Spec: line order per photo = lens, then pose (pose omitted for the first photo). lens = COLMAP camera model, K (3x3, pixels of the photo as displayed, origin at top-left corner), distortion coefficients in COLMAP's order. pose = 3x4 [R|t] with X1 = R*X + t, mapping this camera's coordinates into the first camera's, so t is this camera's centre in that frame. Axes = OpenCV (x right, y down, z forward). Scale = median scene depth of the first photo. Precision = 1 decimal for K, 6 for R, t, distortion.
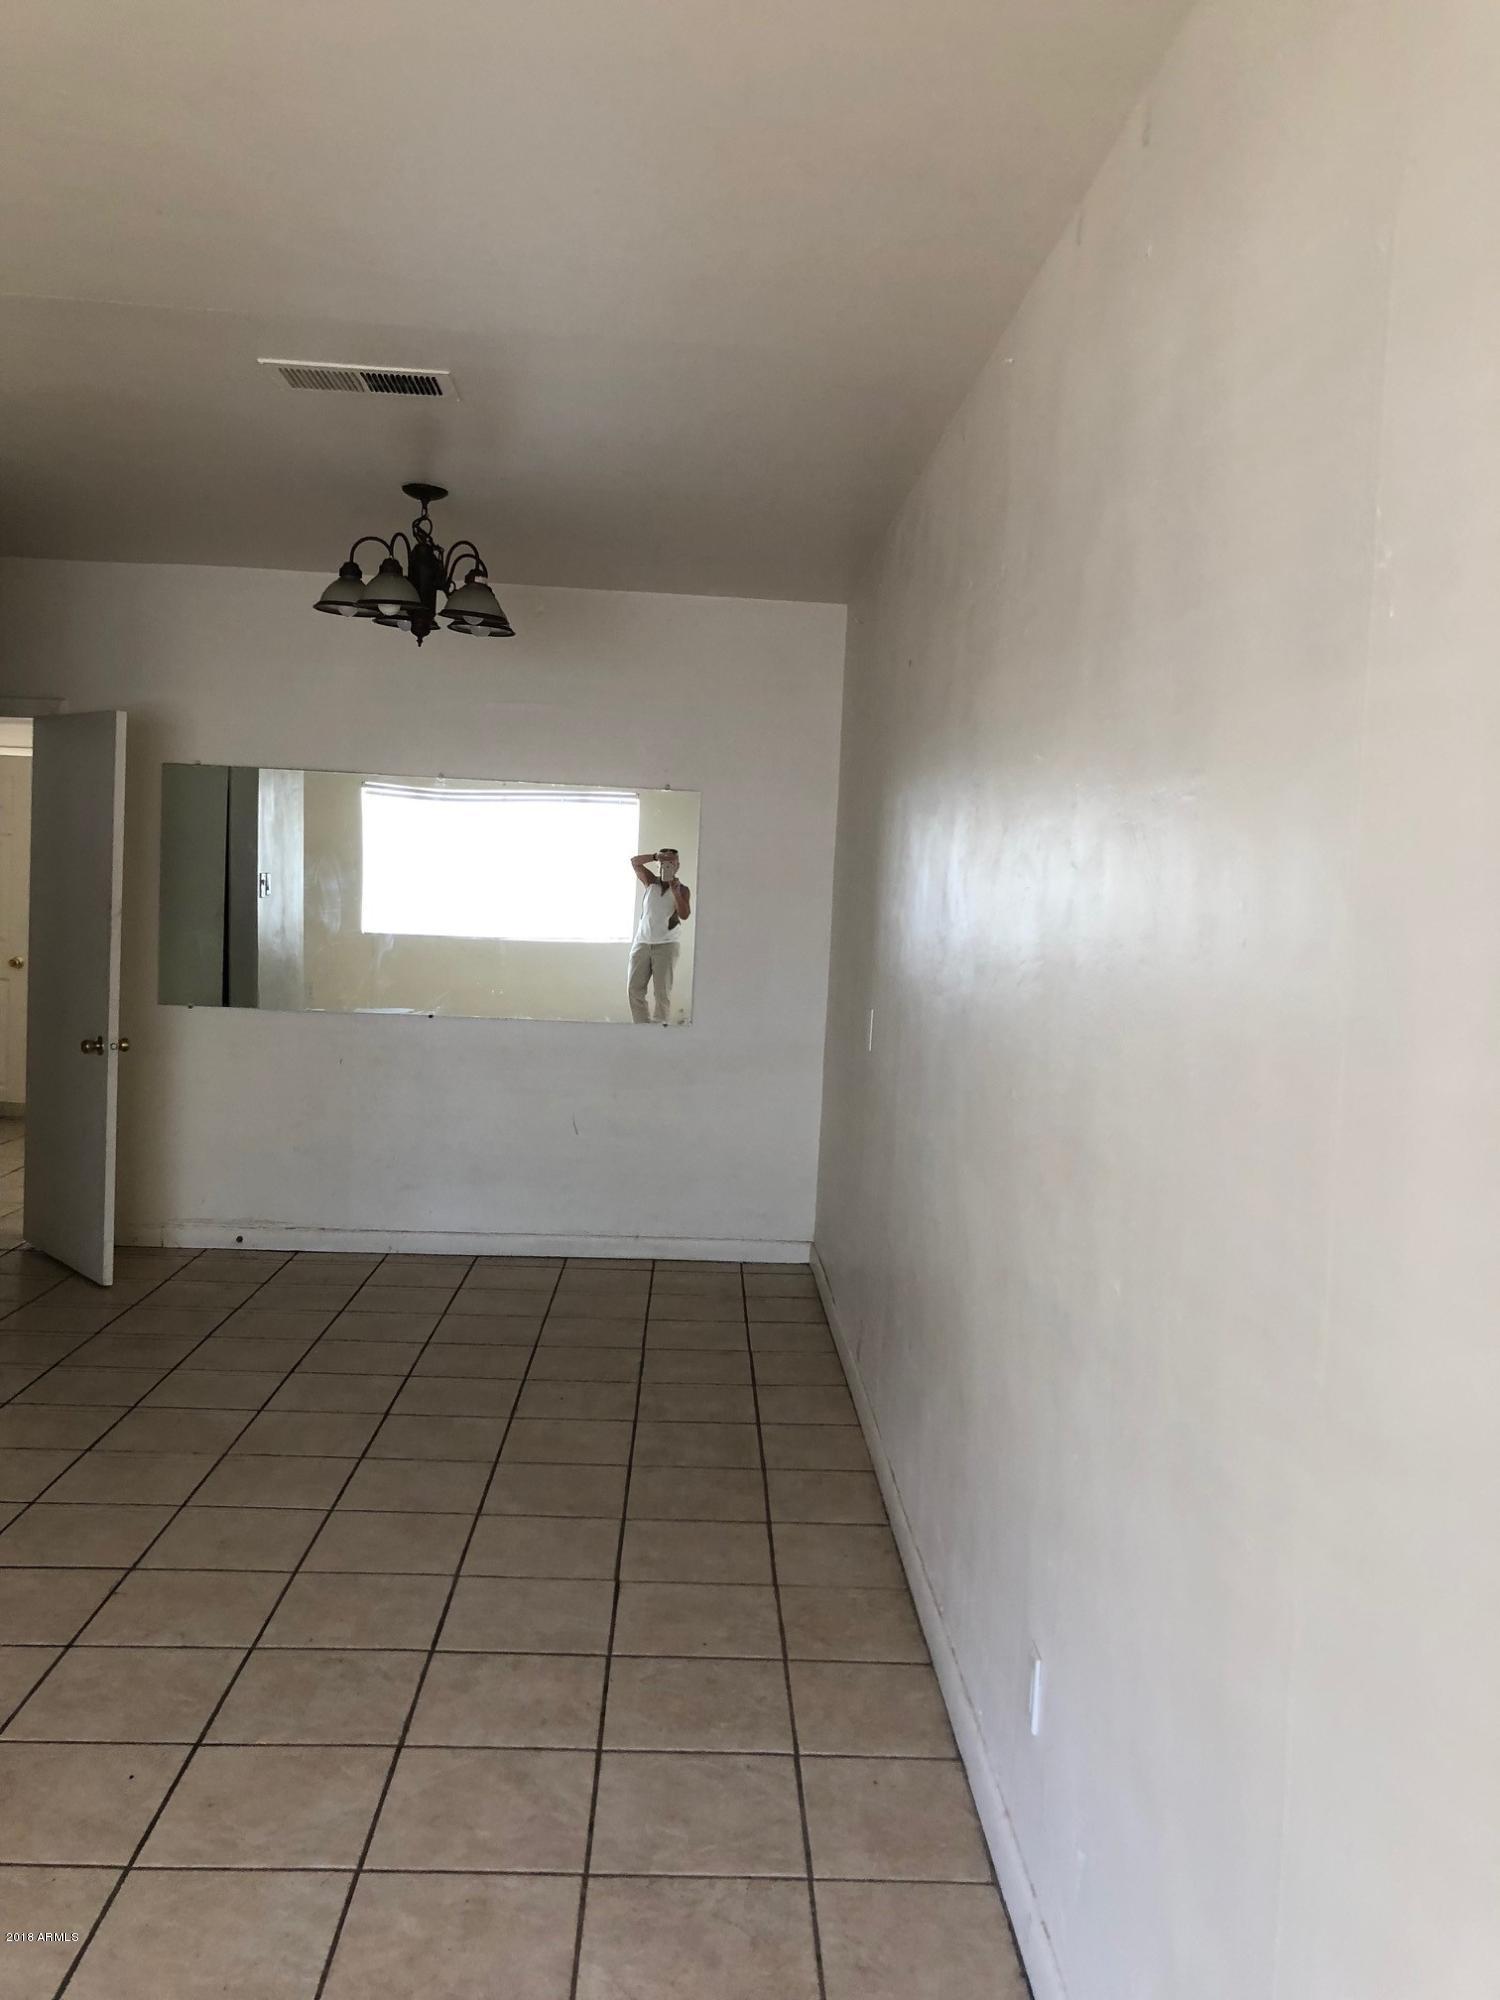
lens RADIAL K [[1637.7, 0, 753.2], [0, 1637.7, 996.7], [0, 0, 1]] dist [0.035204, -0.022989]
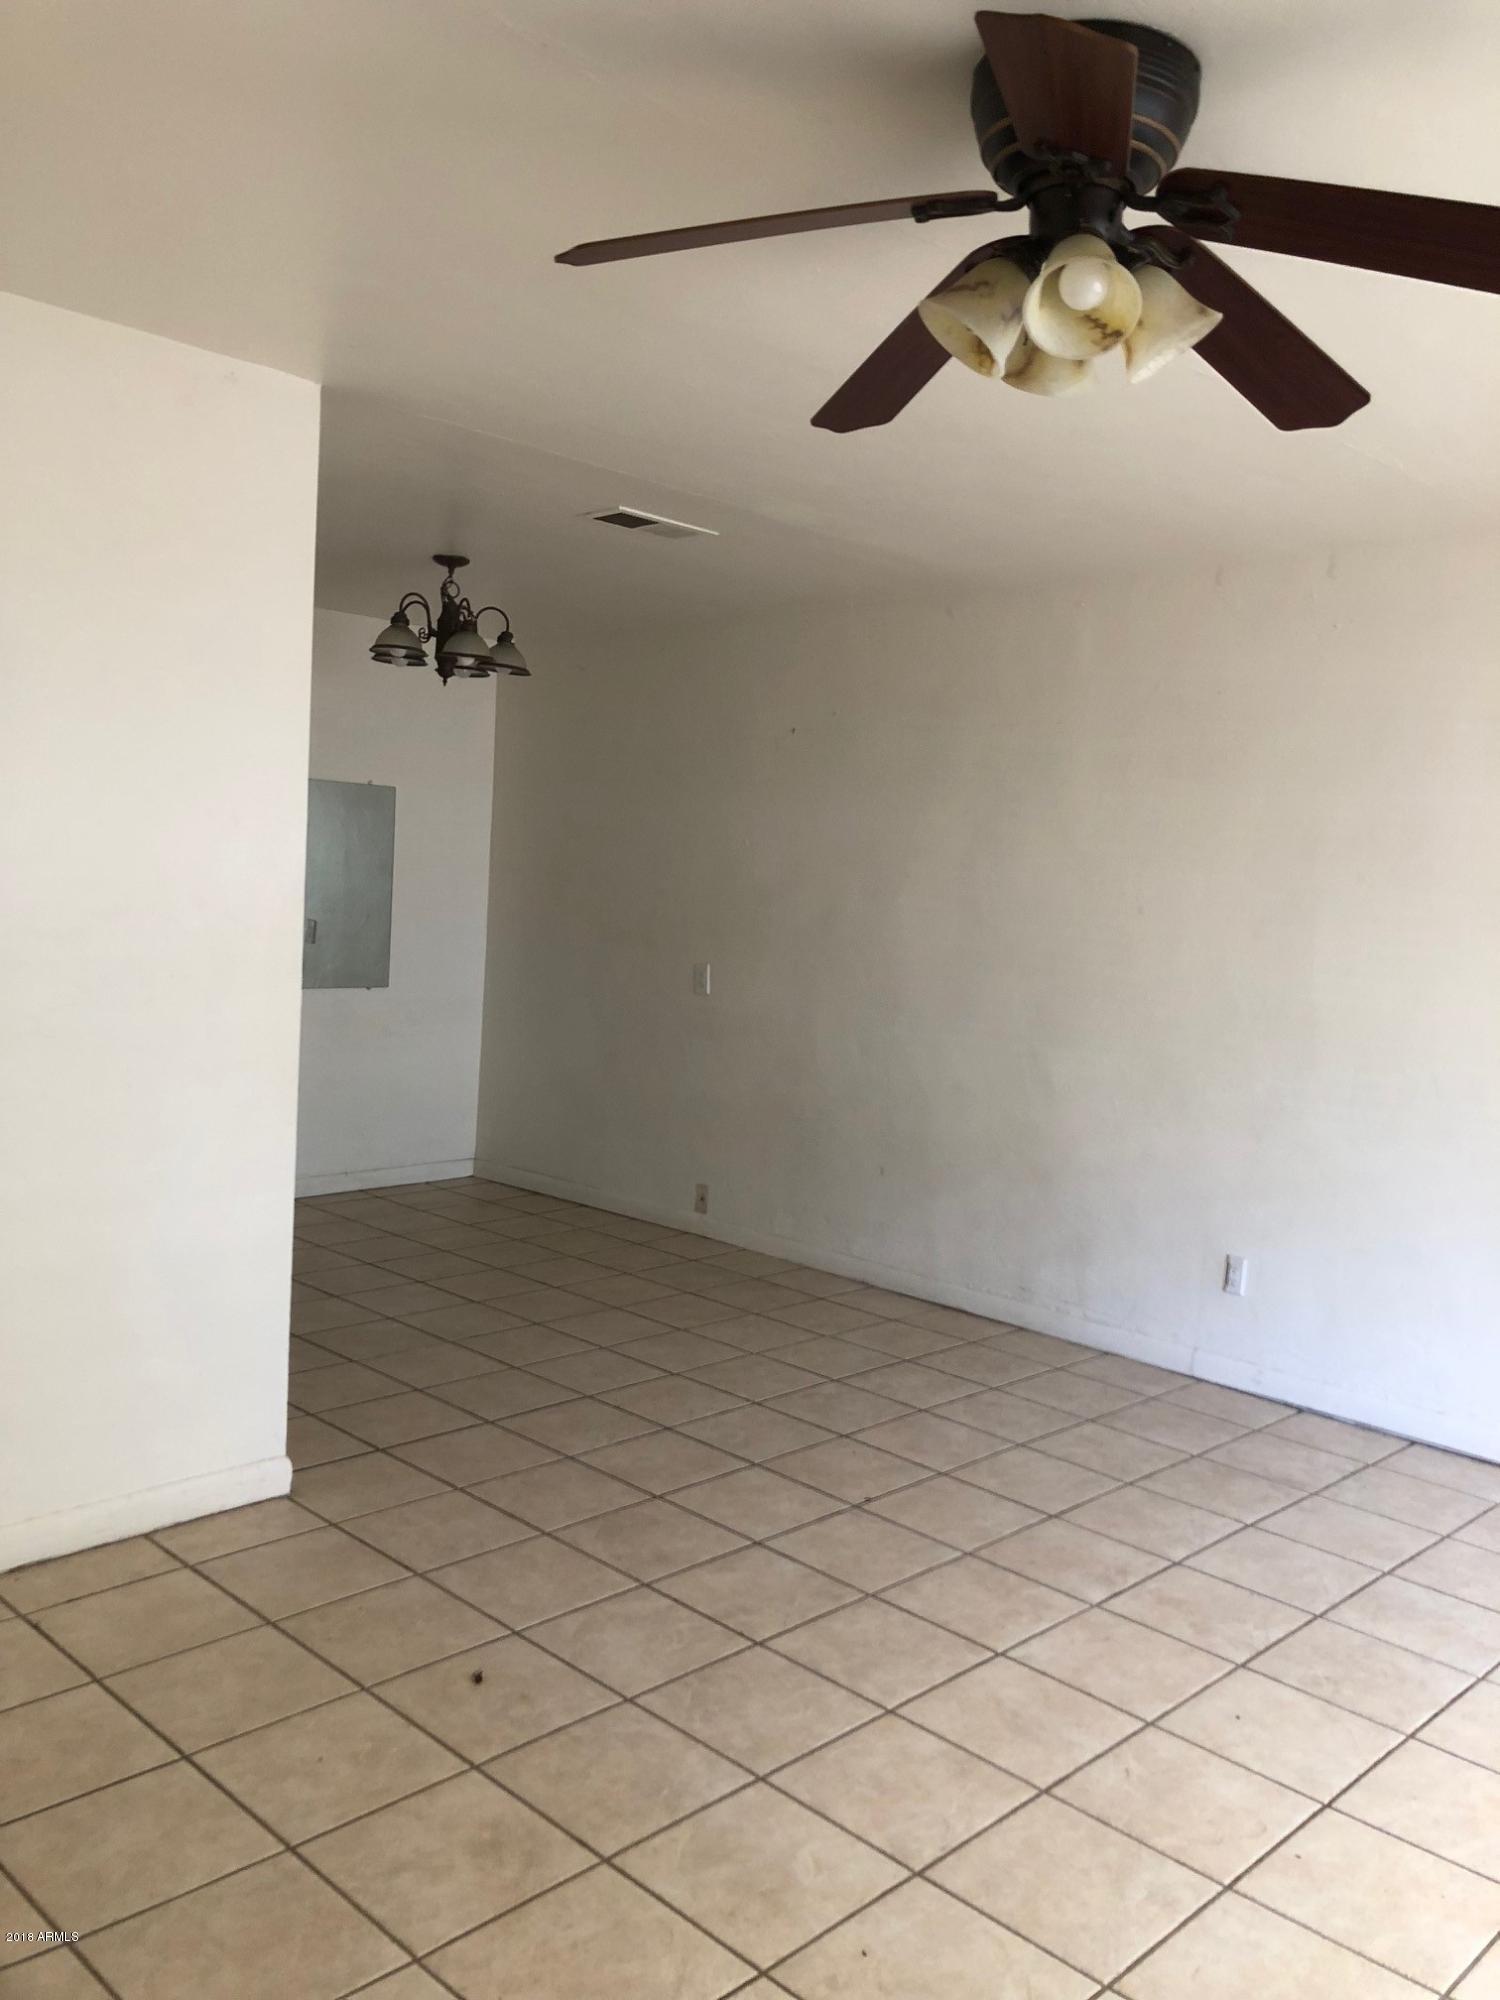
lens RADIAL K [[1637.7, 0, 758.8], [0, 1637.7, 1003.2], [0, 0, 1]] dist [0.035204, -0.022989]
pose [[0.740975, -0.070603, 0.667811, -0.873408], [0.044268, 0.997430, 0.056334, -0.035415], [-0.670072, -0.012180, 0.742196, -0.071715]]
